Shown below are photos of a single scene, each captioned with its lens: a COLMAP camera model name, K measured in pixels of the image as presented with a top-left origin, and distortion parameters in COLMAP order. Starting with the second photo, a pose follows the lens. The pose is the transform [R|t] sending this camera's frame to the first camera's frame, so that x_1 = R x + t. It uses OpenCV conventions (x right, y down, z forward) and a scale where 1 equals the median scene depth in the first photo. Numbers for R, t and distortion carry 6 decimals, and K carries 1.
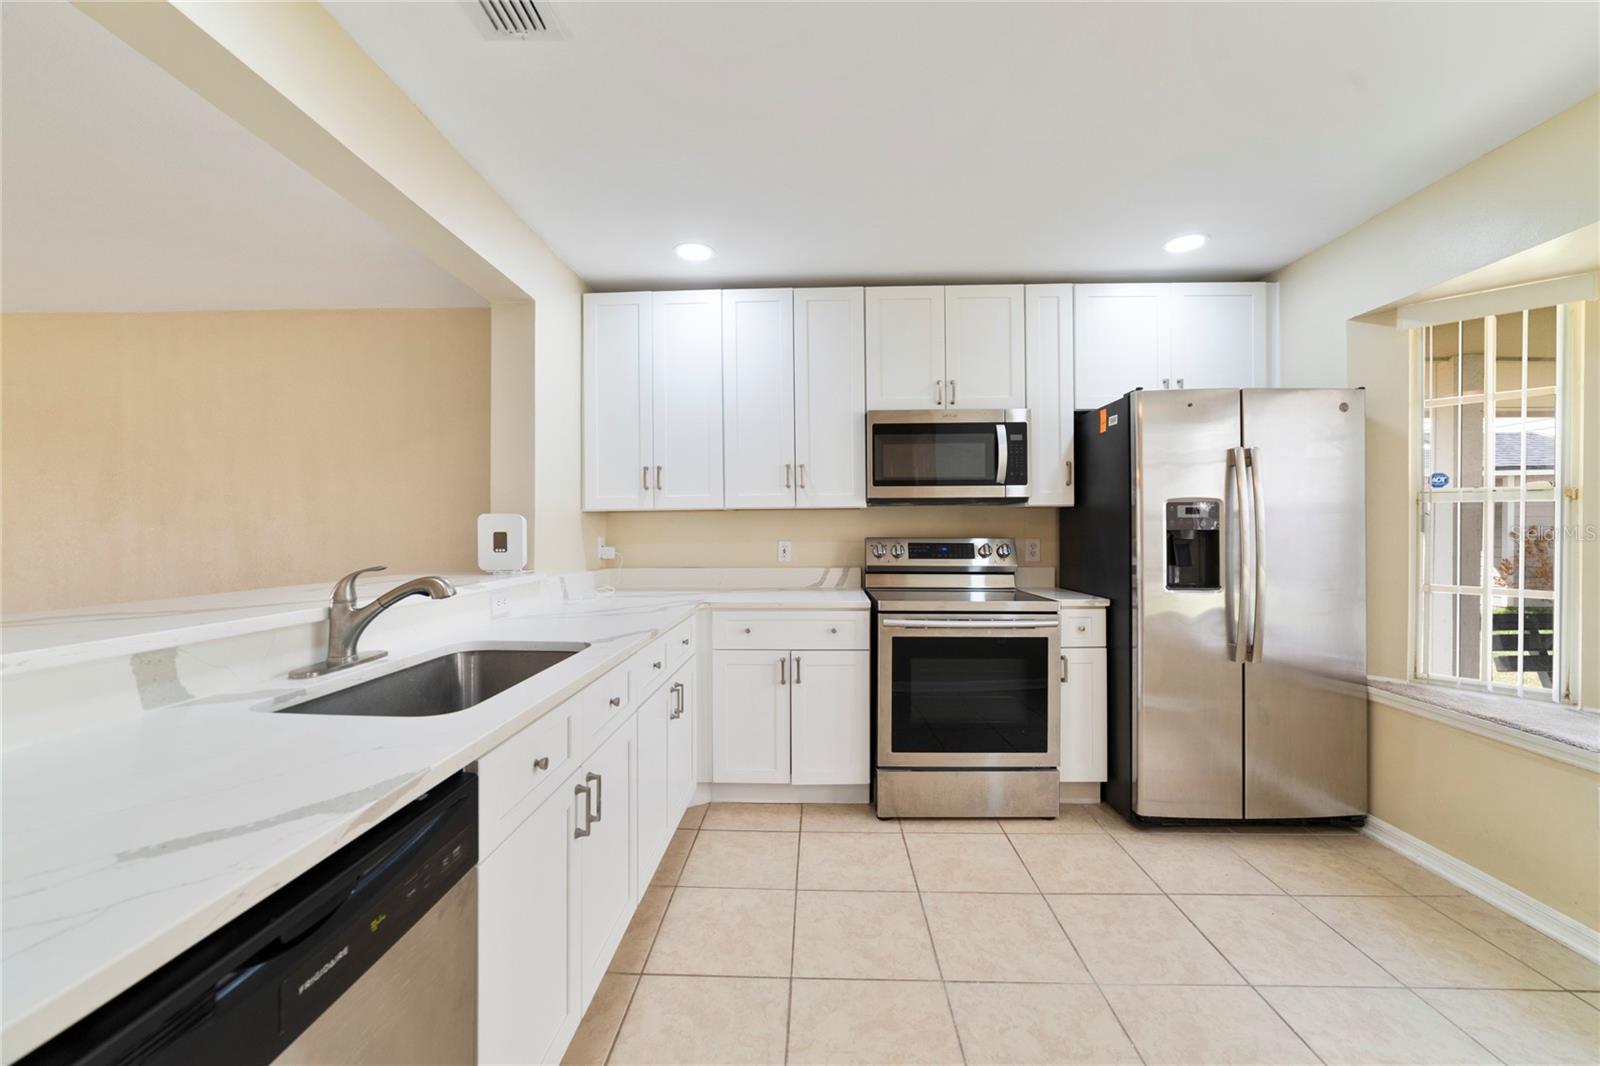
lens RADIAL K [[625.1, 0, 800.0], [0, 625.1, 533.0], [0, 0, 1]] dist [-0.031543, 0.016652]
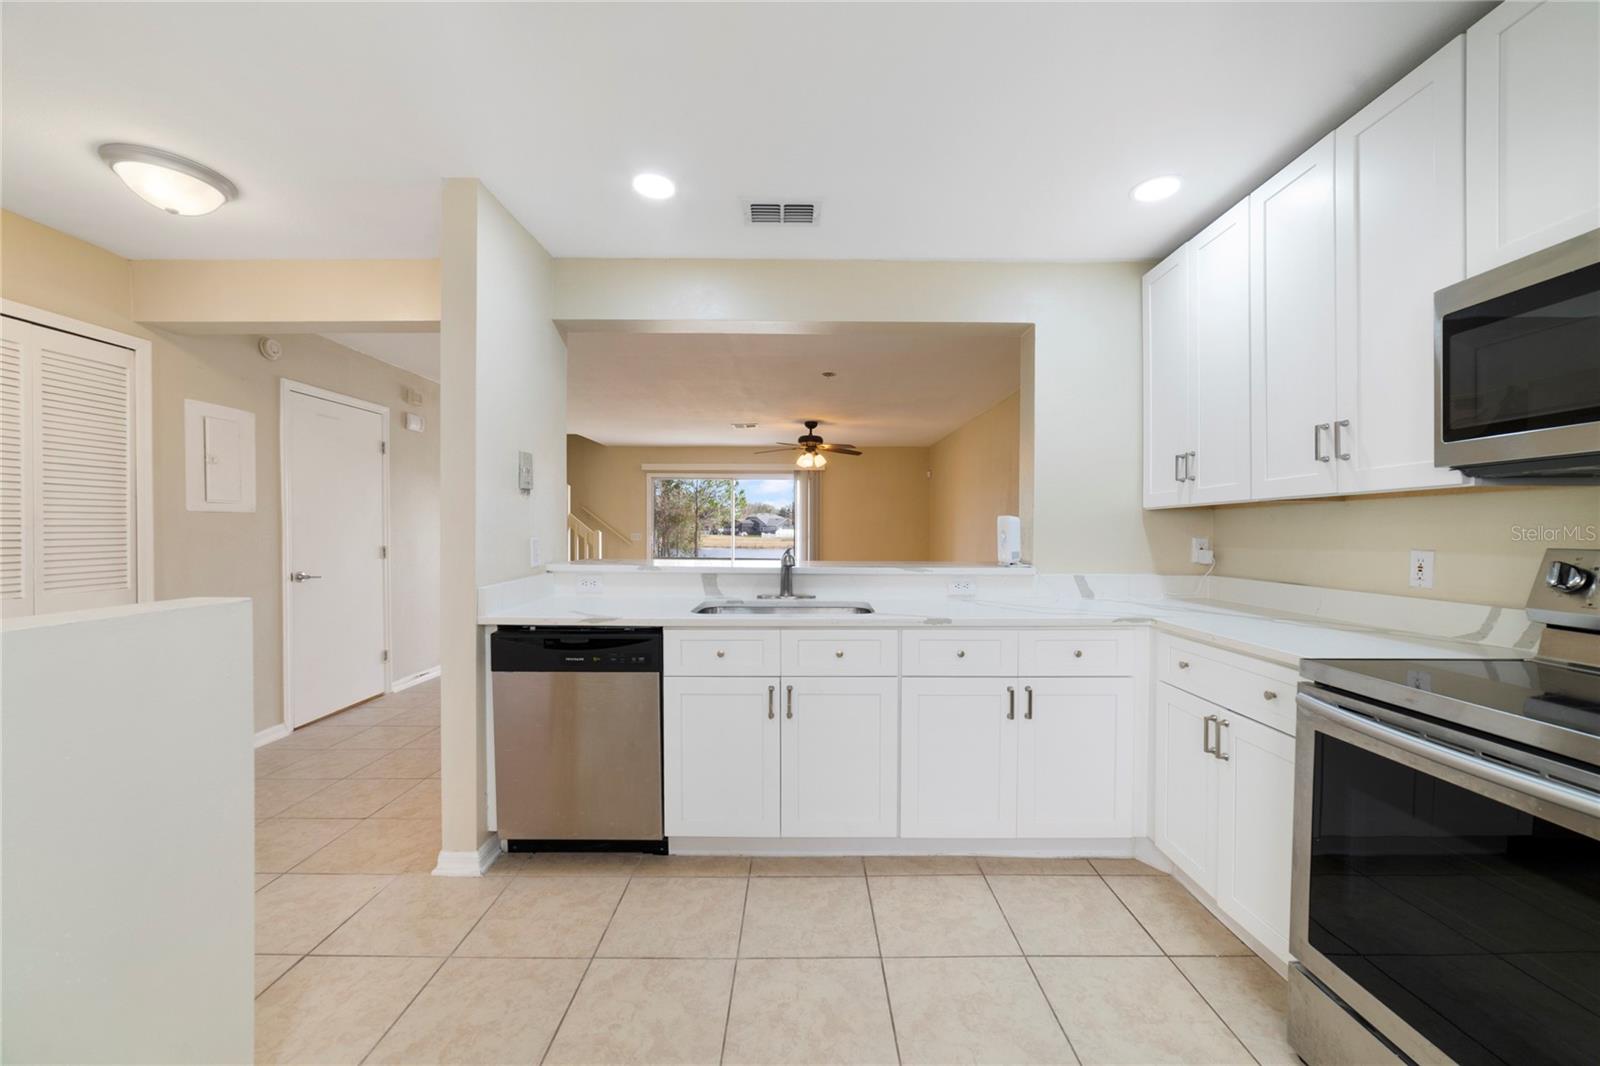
lens RADIAL K [[625.1, 0, 800.0], [0, 625.1, 533.0], [0, 0, 1]] dist [-0.031543, 0.016652]
pose [[0.026635, 0.008273, -0.999611, 0.645003], [-0.010414, 0.999914, 0.007998, -0.002312], [0.999591, 0.010197, 0.026719, 0.524473]]
